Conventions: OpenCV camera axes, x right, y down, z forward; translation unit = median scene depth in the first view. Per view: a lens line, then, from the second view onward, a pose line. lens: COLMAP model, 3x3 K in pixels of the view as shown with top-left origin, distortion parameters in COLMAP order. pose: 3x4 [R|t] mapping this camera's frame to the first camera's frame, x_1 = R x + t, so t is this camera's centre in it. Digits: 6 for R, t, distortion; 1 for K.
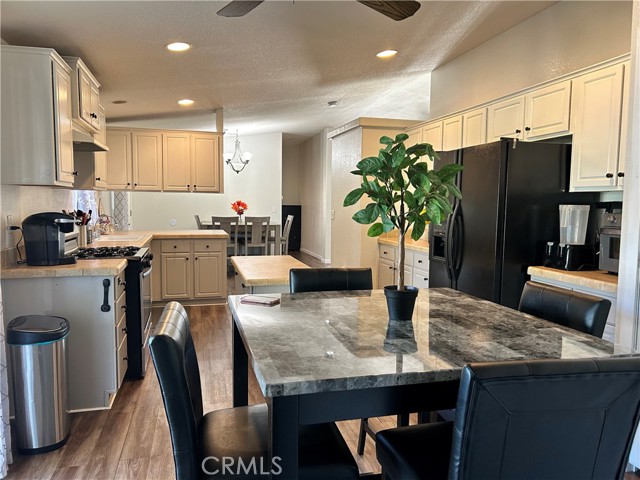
lens RADIAL K [[483.6, 0, 319.6], [0, 483.6, 241.9], [0, 0, 1]] dist [0.040972, -0.035853]
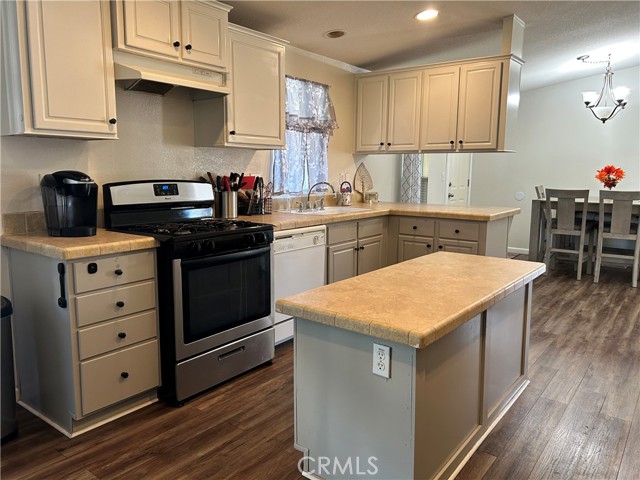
lens RADIAL K [[483.6, 0, 321.7], [0, 483.6, 240.4], [0, 0, 1]] dist [0.040972, -0.035853]
pose [[0.620411, 0.105289, -0.777177, 0.170105], [-0.064692, 0.994441, 0.083080, -0.020318], [0.781604, -0.001267, 0.623774, 0.405656]]
